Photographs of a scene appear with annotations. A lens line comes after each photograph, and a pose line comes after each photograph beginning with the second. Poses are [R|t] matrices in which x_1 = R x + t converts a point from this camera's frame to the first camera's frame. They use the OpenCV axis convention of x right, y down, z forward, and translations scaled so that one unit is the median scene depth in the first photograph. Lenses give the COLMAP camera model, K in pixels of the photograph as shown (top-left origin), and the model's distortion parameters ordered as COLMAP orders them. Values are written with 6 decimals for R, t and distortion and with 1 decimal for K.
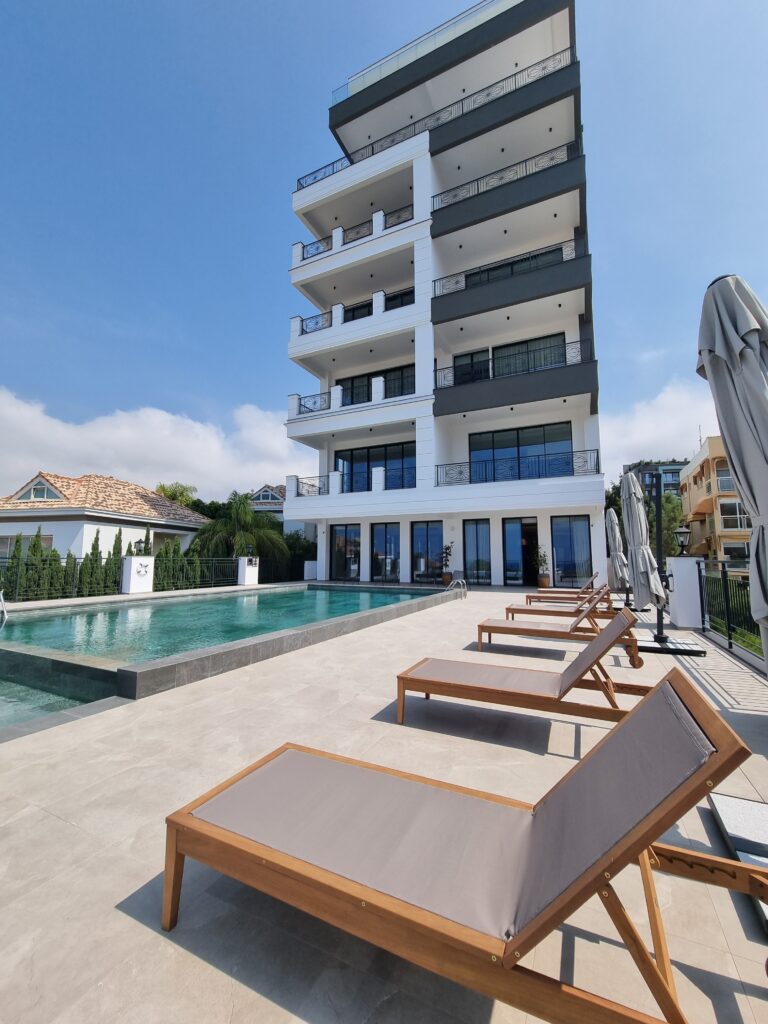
lens RADIAL K [[409.5, 0, 379.3], [0, 409.5, 517.4], [0, 0, 1]] dist [-0.012440, 0.000356]
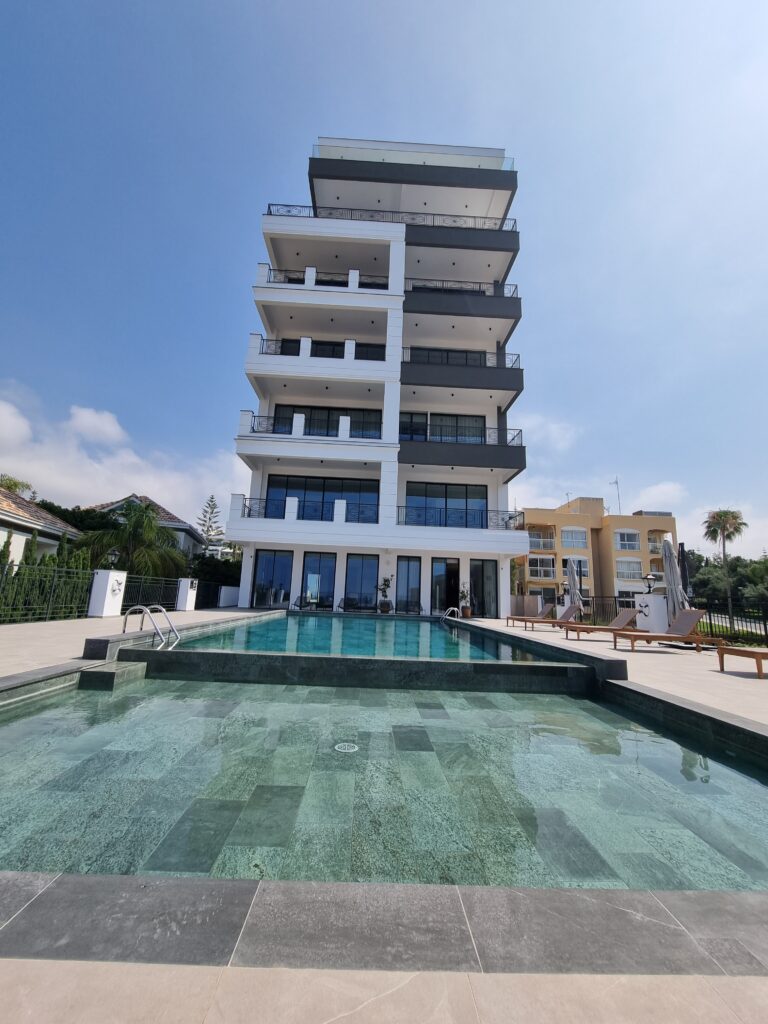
lens RADIAL K [[409.5, 0, 354.2], [0, 409.5, 516.1], [0, 0, 1]] dist [-0.012440, 0.000356]
pose [[0.888961, 0.122512, 0.441293, -0.422460], [-0.086441, 0.991122, -0.101025, 0.022151], [-0.449752, 0.051661, 0.891658, 0.050776]]
